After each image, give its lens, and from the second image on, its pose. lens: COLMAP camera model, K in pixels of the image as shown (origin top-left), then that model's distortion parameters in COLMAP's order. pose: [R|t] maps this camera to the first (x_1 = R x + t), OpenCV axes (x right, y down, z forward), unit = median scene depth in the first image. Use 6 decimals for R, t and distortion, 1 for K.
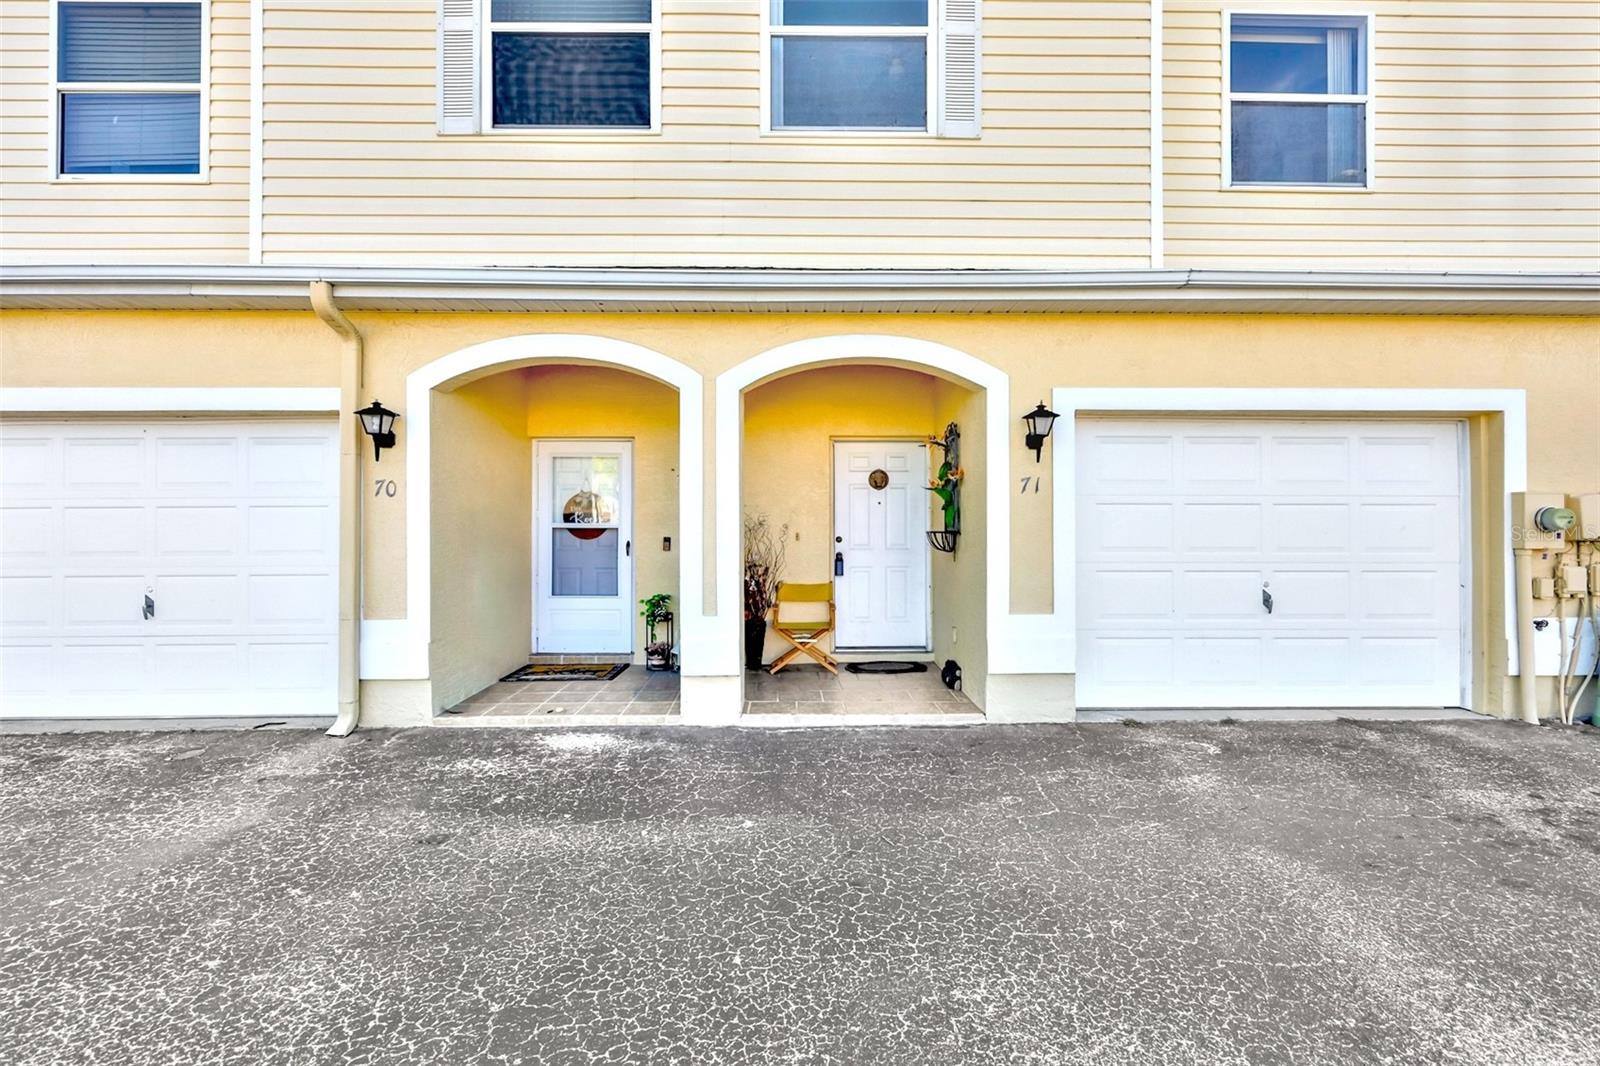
lens RADIAL K [[691.3, 0, 802.6], [0, 691.3, 527.3], [0, 0, 1]] dist [0.000203, -0.000158]
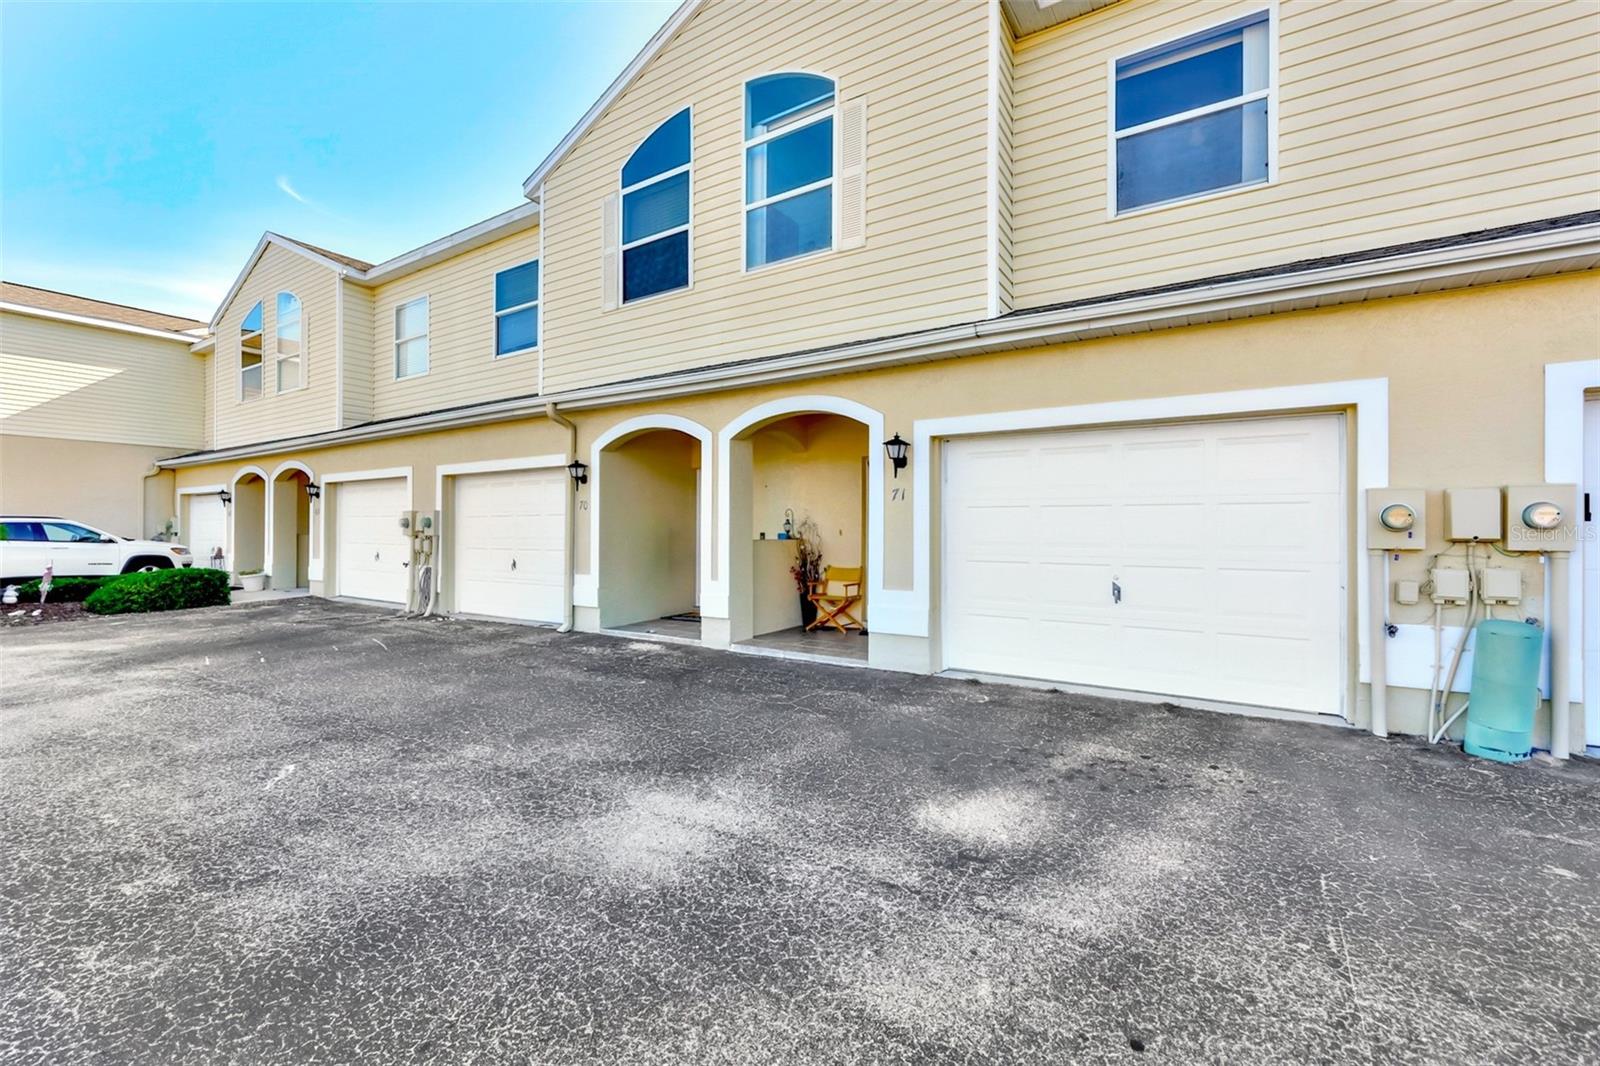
lens RADIAL K [[679.5, 0, 774.7], [0, 679.5, 520.0], [0, 0, 1]] dist [-0.001127, 0.000050]
pose [[0.819267, -0.004543, -0.573394, 0.886293], [0.000843, 0.999977, -0.006719, -0.002519], [0.573411, 0.005022, 0.819252, -0.219646]]
